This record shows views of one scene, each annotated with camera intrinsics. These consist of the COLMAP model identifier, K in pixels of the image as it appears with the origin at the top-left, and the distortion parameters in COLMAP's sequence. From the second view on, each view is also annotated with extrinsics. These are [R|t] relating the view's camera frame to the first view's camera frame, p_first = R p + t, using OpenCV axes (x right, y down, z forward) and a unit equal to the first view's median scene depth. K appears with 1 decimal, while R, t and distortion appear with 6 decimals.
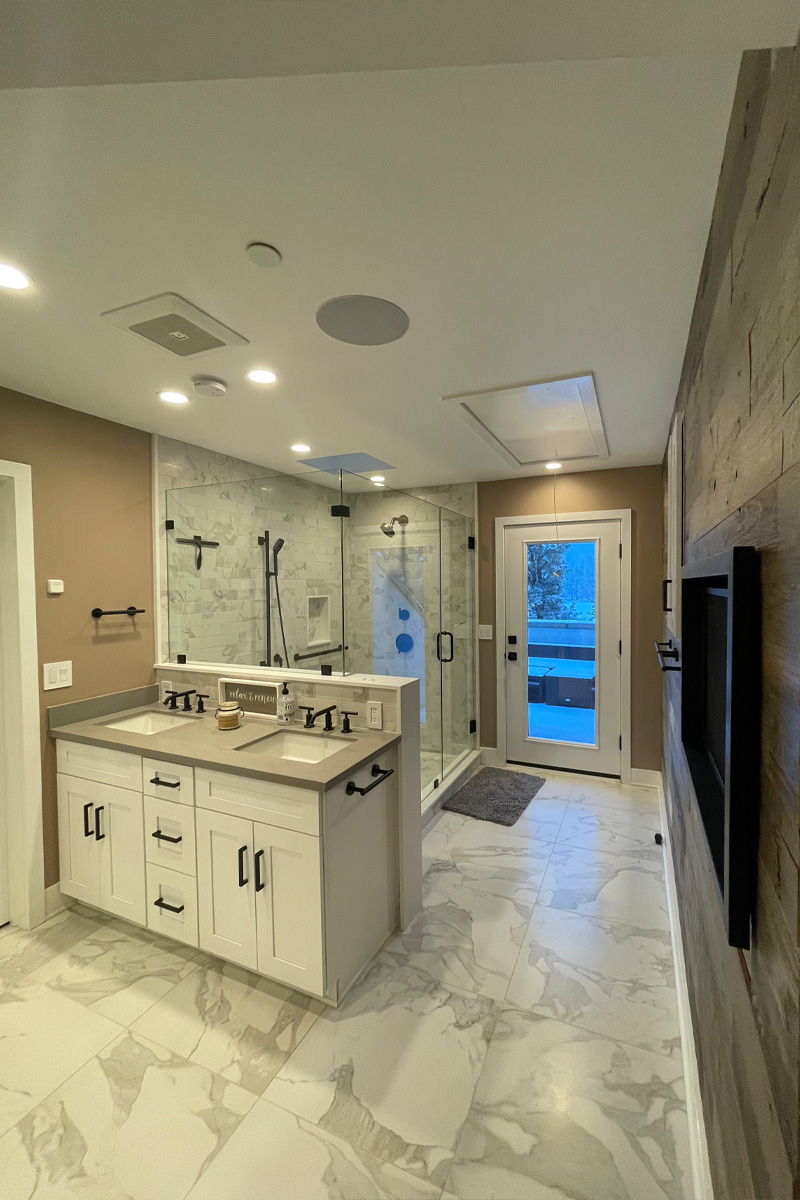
lens RADIAL K [[465.3, 0, 400.0], [0, 465.3, 600.0], [0, 0, 1]] dist [-0.000885, 0.000377]
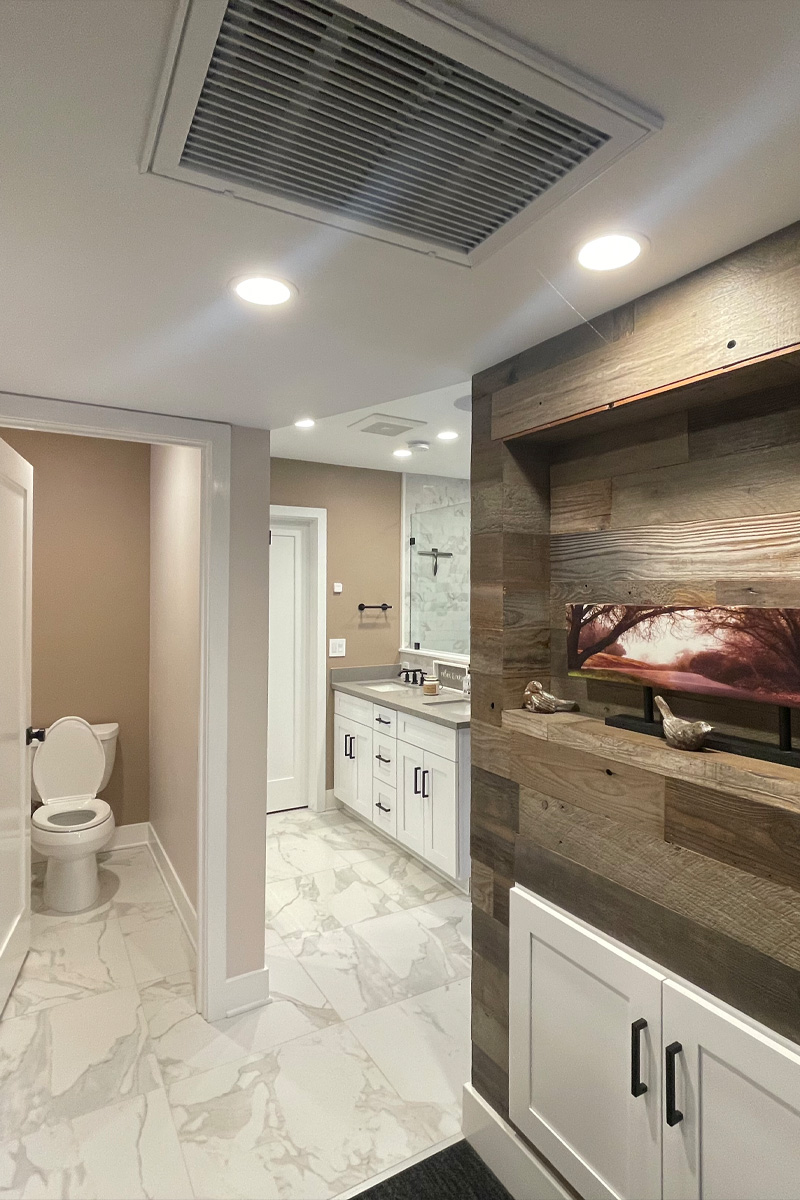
lens RADIAL K [[662.2, 0, 400.0], [0, 662.2, 600.0], [0, 0, 1]] dist [0.000155, -0.000371]
pose [[0.794232, 0.014027, -0.607452, 0.707299], [-0.031530, 0.999338, -0.018149, 0.042372], [0.606796, 0.033567, 0.794149, -0.563494]]
